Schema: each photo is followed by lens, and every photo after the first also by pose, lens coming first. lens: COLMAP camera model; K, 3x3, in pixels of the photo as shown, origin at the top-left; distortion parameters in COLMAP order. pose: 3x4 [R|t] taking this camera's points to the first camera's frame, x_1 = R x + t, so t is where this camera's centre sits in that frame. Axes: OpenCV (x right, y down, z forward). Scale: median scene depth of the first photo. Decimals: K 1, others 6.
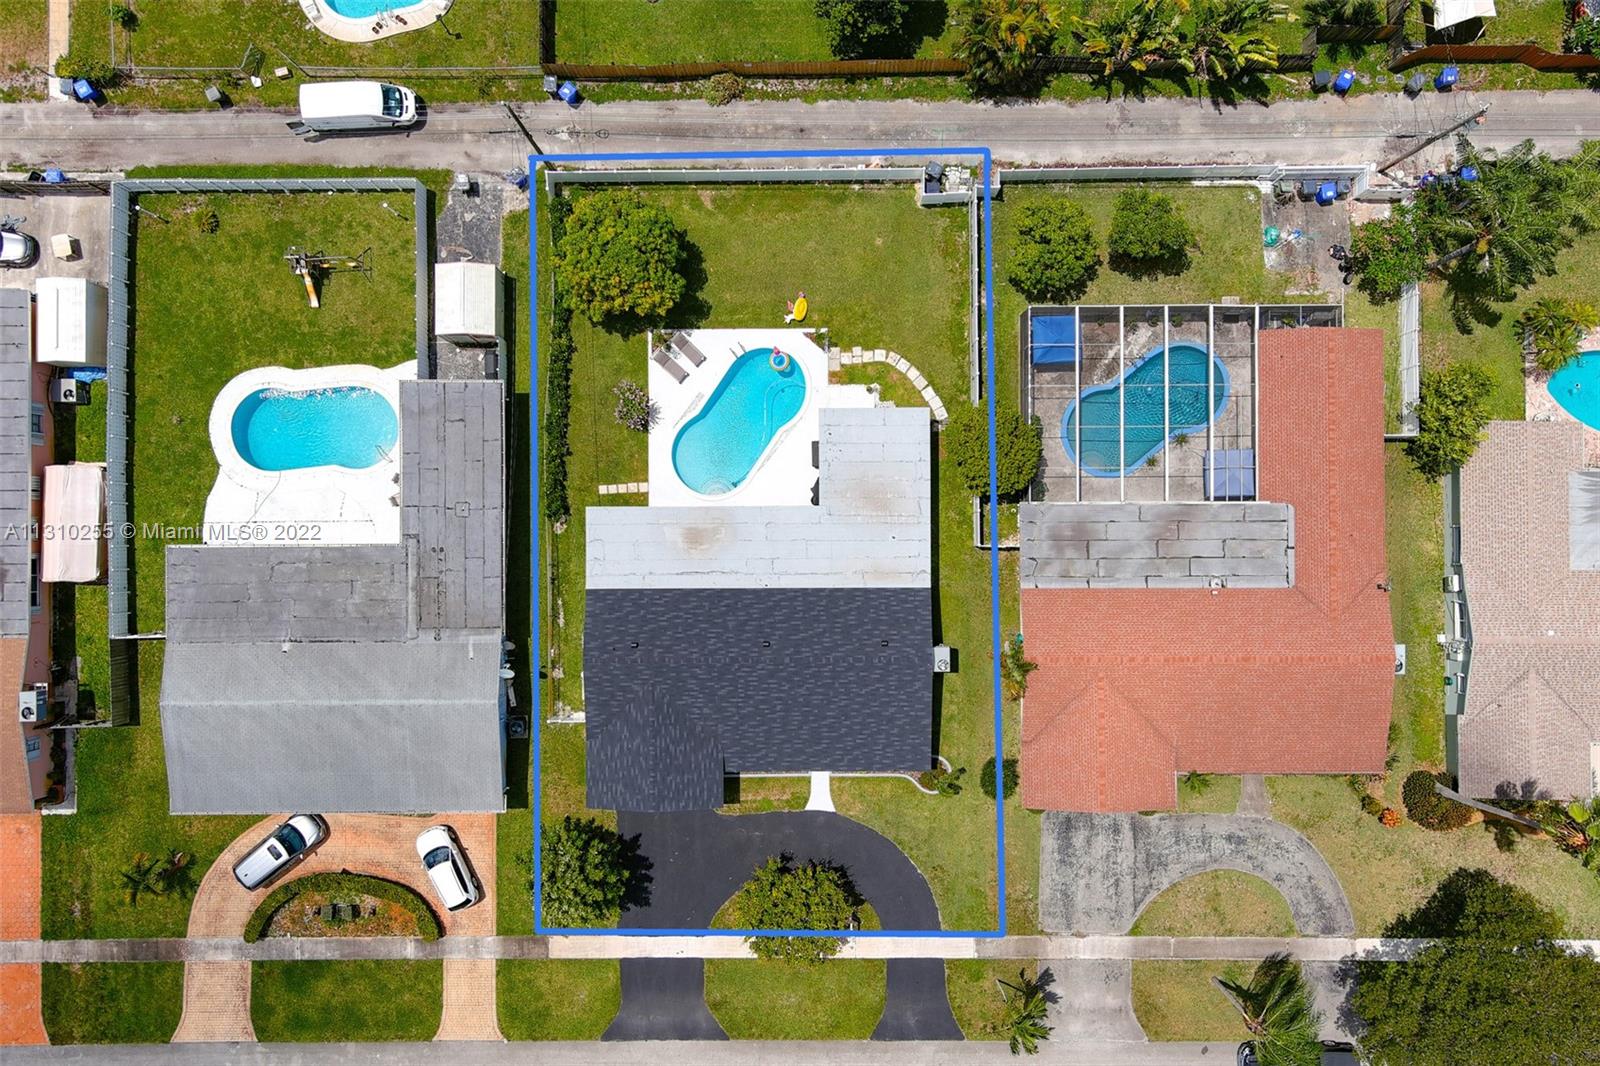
lens RADIAL K [[1238.1, 0, 803.8], [0, 1238.1, 539.4], [0, 0, 1]] dist [0.034291, -0.019834]
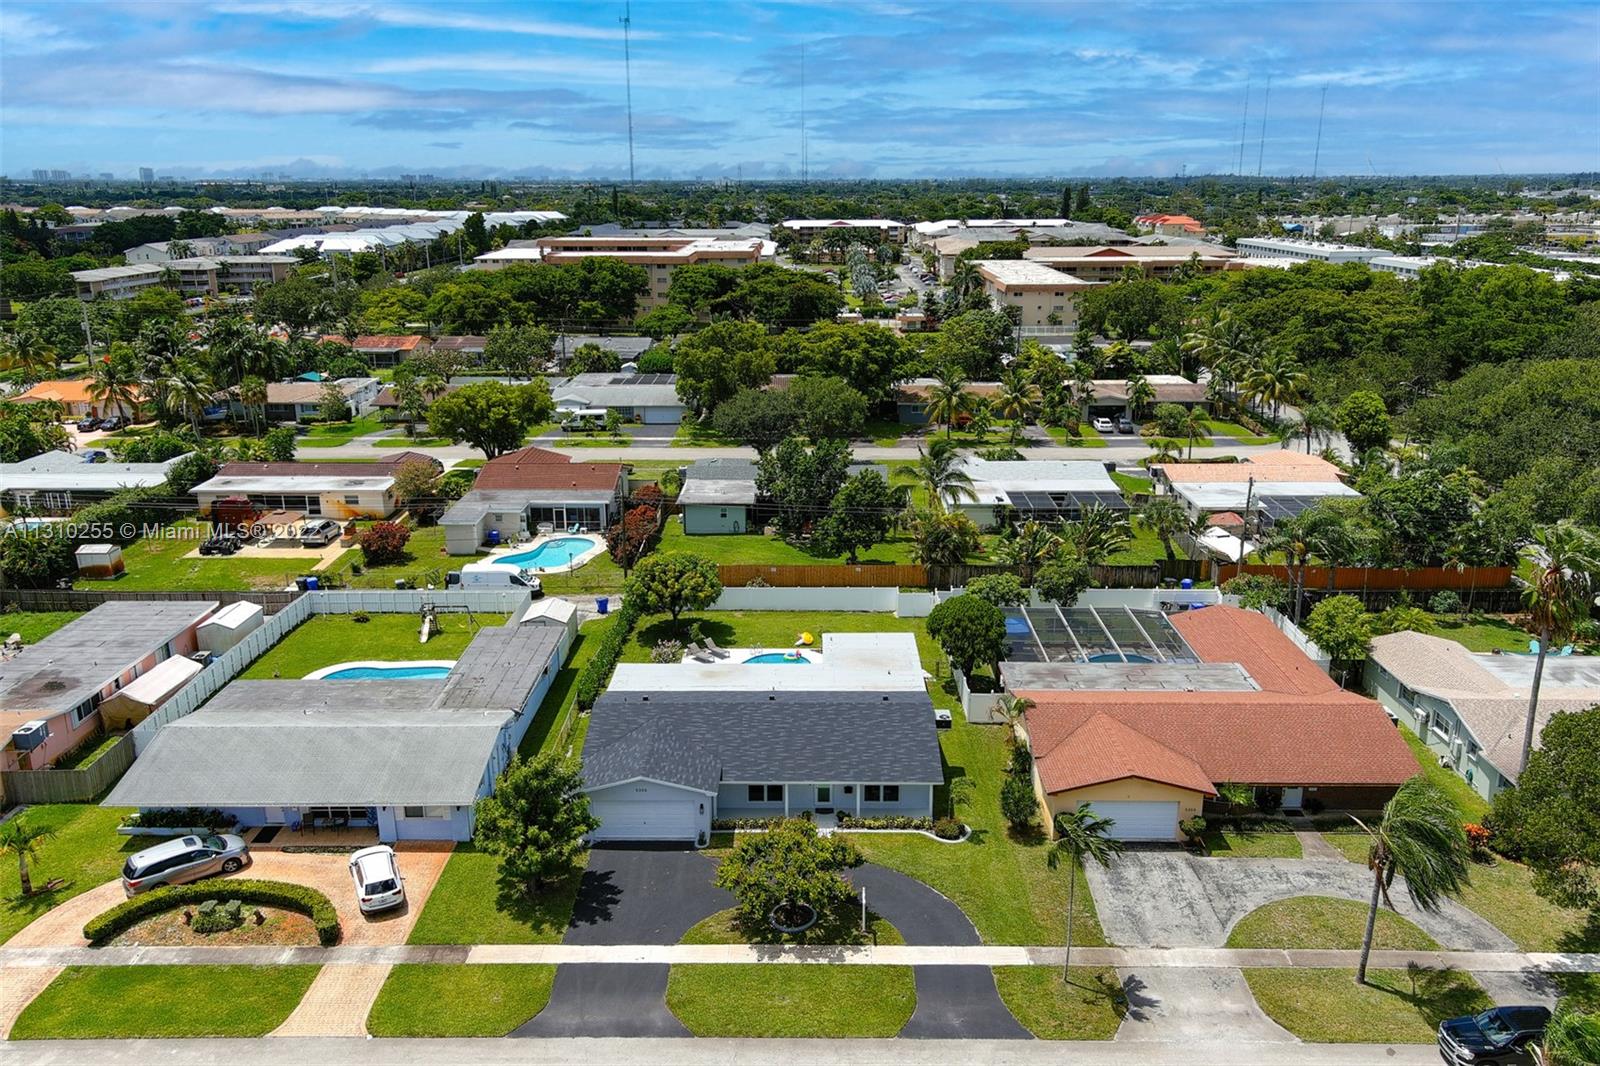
lens RADIAL K [[1238.1, 0, 803.8], [0, 1238.1, 539.4], [0, 0, 1]] dist [0.034291, -0.019834]
pose [[0.999889, 0.010226, -0.010824, 0.005886], [-0.013298, 0.286140, -0.958096, 0.990107], [-0.006700, 0.958133, 0.286244, 0.540751]]
